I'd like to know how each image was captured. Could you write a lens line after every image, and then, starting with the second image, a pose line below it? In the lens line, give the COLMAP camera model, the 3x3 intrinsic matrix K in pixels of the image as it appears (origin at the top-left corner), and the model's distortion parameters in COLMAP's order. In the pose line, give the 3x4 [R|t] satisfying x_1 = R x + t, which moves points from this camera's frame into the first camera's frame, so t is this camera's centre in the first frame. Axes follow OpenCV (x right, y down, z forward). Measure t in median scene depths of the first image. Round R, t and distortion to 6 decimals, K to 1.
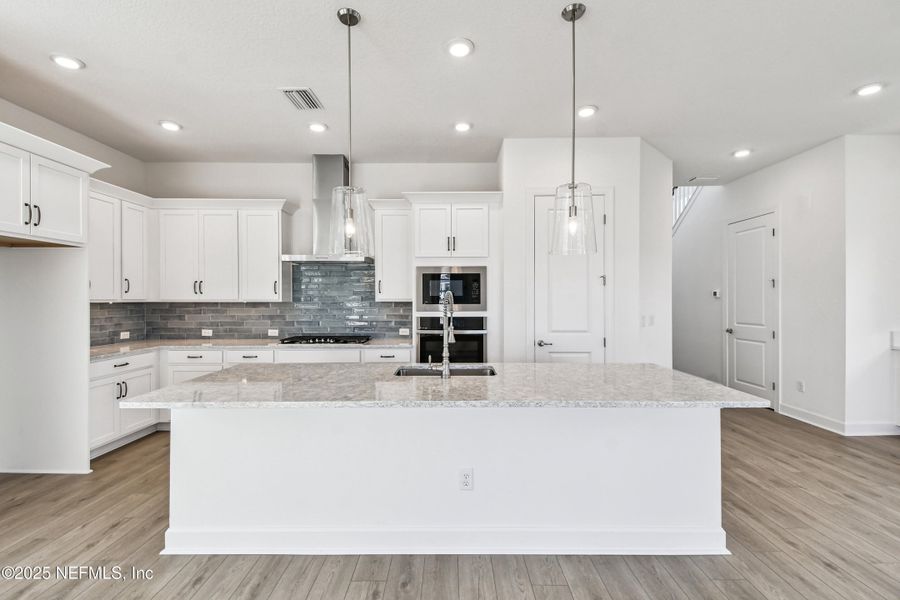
lens RADIAL K [[407.0, 0, 444.0], [0, 407.0, 299.4], [0, 0, 1]] dist [0.033254, -0.019799]
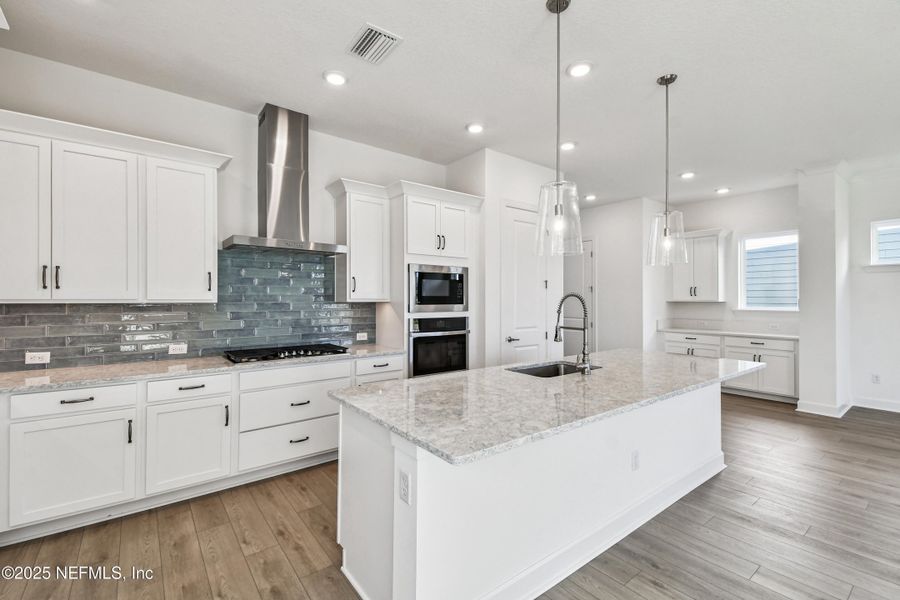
lens RADIAL K [[400.6, 0, 449.9], [0, 400.6, 297.0], [0, 0, 1]] dist [0.009948, -0.000190]
pose [[0.779181, 0.005983, 0.626770, -0.560885], [-0.003588, 0.999981, -0.005085, -0.001701], [-0.626789, 0.001713, 0.779187, 0.243895]]
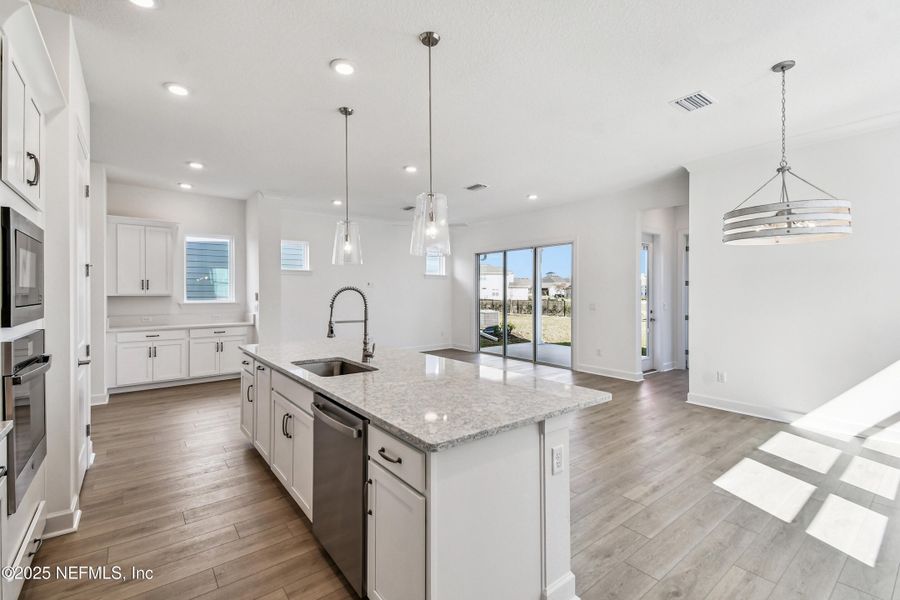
lens RADIAL K [[389.3, 0, 445.8], [0, 389.3, 294.2], [0, 0, 1]] dist [0.051127, -0.023496]
pose [[-0.621097, -0.000294, 0.783733, -0.607132], [0.001834, 0.999997, 0.001829, -0.001270], [-0.783731, 0.002573, -0.621095, 0.909868]]
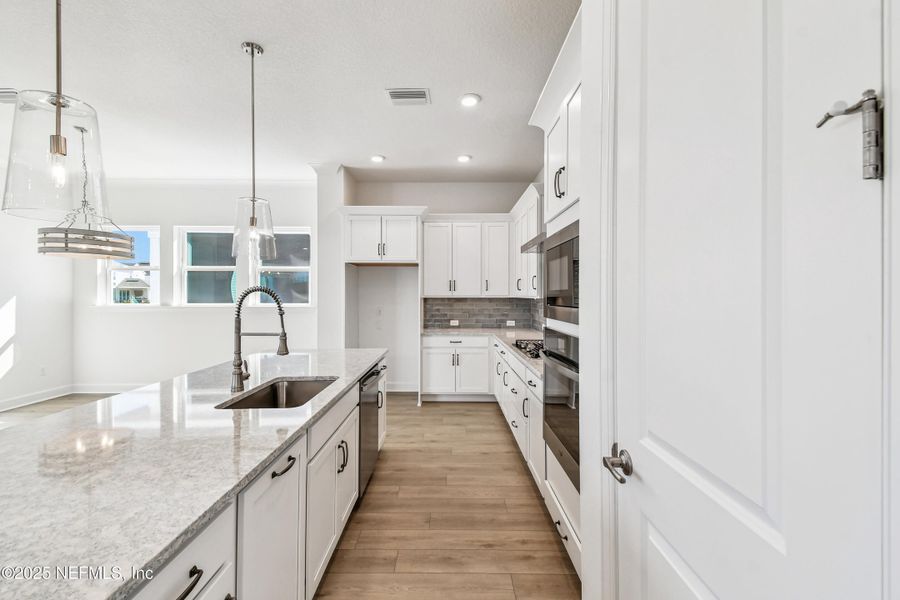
lens RADIAL K [[389.3, 0, 445.8], [0, 389.3, 294.2], [0, 0, 1]] dist [0.051127, -0.023496]
pose [[-0.003372, -0.001132, -0.999994, 0.485652], [-0.001204, 0.999999, -0.001128, -0.002659], [0.999994, 0.001201, -0.003374, 0.858066]]
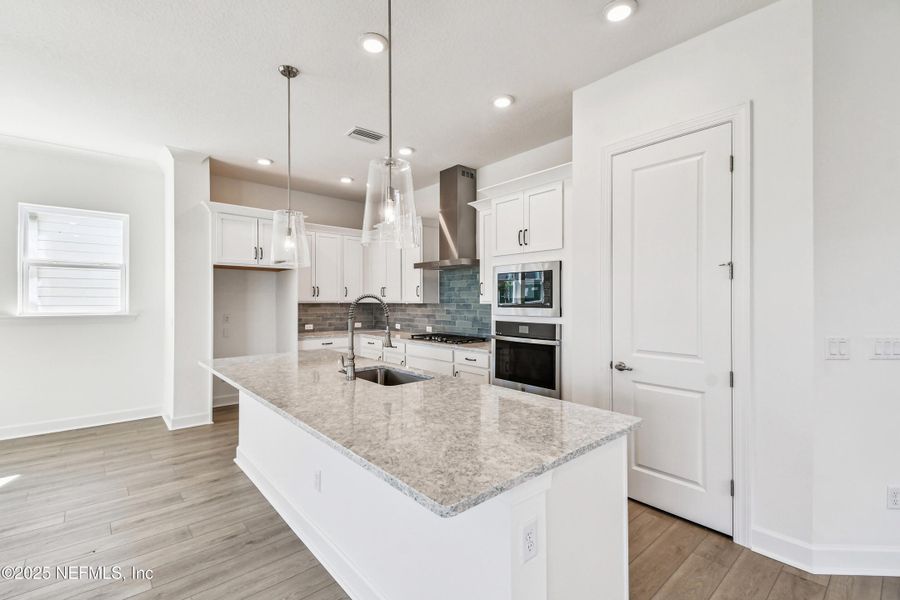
lens RADIAL K [[398.8, 0, 437.4], [0, 398.8, 301.9], [0, 0, 1]] dist [0.039399, -0.025019]
pose [[0.645471, 0.005451, -0.763766, 0.541413], [-0.002916, 0.999985, 0.004673, -0.003871], [0.763780, -0.000789, 0.645477, 0.313480]]
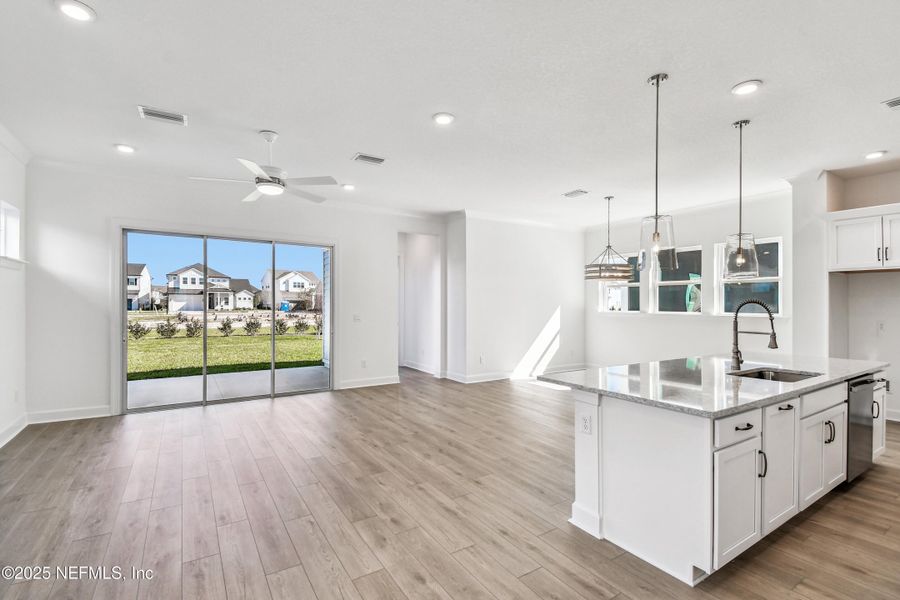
lens RADIAL K [[398.8, 0, 437.4], [0, 398.8, 301.9], [0, 0, 1]] dist [0.039399, -0.025019]
pose [[-0.851417, -0.004886, -0.524467, 0.860735], [-0.004256, 0.999988, -0.002406, -0.004655], [0.524472, 0.000183, -0.851427, 0.947186]]
